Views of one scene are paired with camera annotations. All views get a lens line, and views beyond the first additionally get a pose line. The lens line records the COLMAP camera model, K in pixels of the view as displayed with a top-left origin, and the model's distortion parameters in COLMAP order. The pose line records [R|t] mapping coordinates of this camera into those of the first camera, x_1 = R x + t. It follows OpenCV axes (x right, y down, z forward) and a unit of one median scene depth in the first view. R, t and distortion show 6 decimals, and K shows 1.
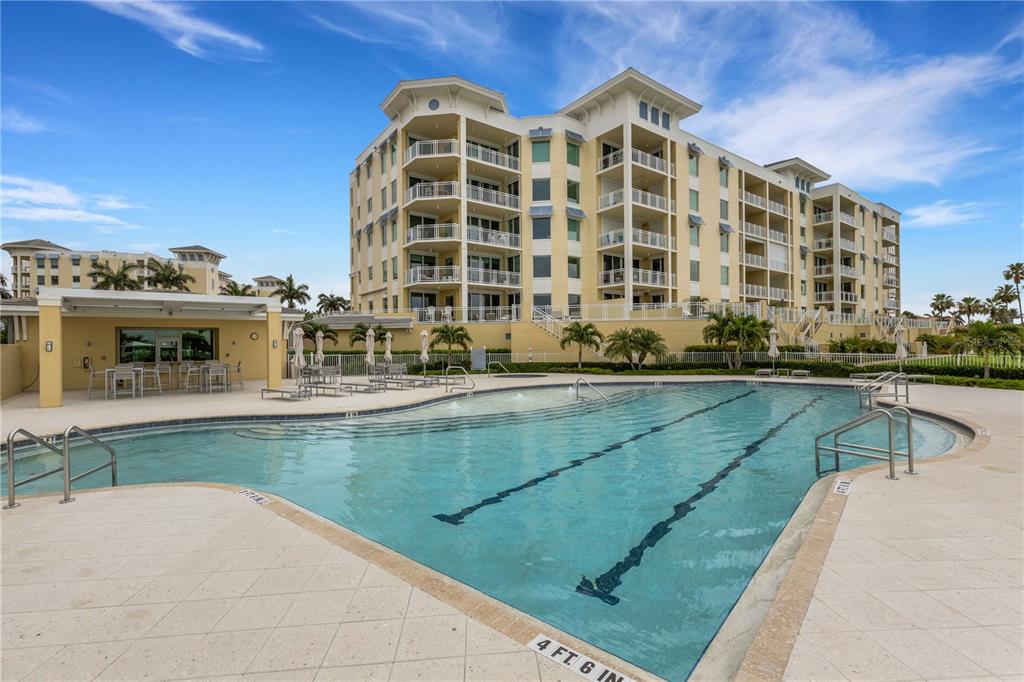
lens RADIAL K [[463.6, 0, 512.0], [0, 463.6, 342.3], [0, 0, 1]] dist [-0.005352, -0.000329]
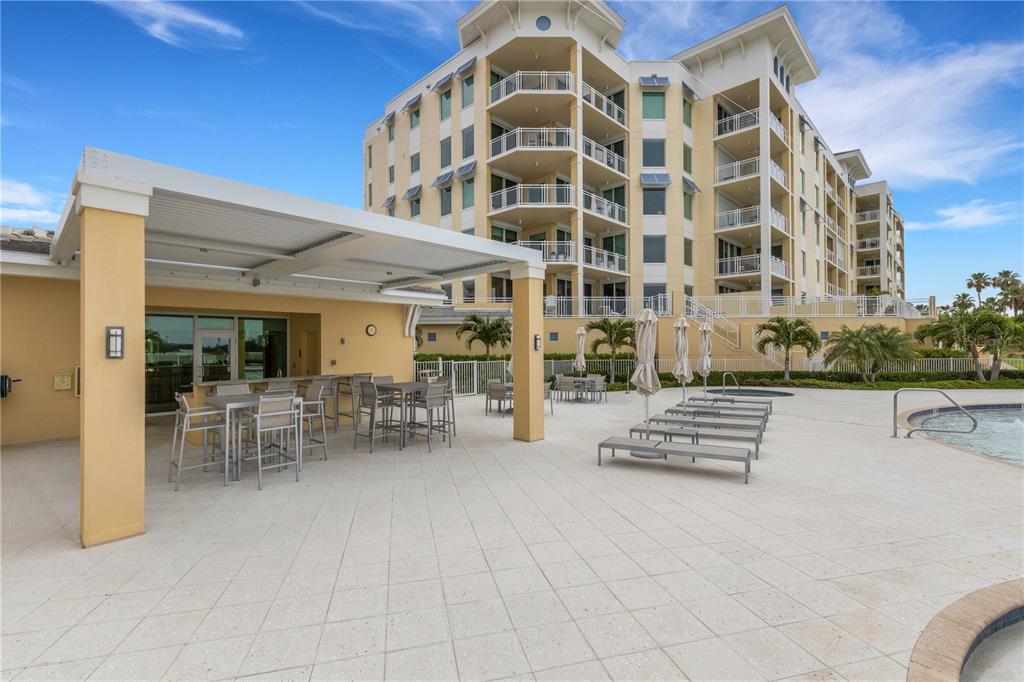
lens RADIAL K [[463.6, 0, 511.1], [0, 463.6, 342.7], [0, 0, 1]] dist [-0.005352, -0.000329]
pose [[0.987881, 0.007781, 0.155018, -0.301654], [-0.007311, 0.999967, -0.003599, 0.002190], [-0.155041, 0.002422, 0.987905, 0.252226]]
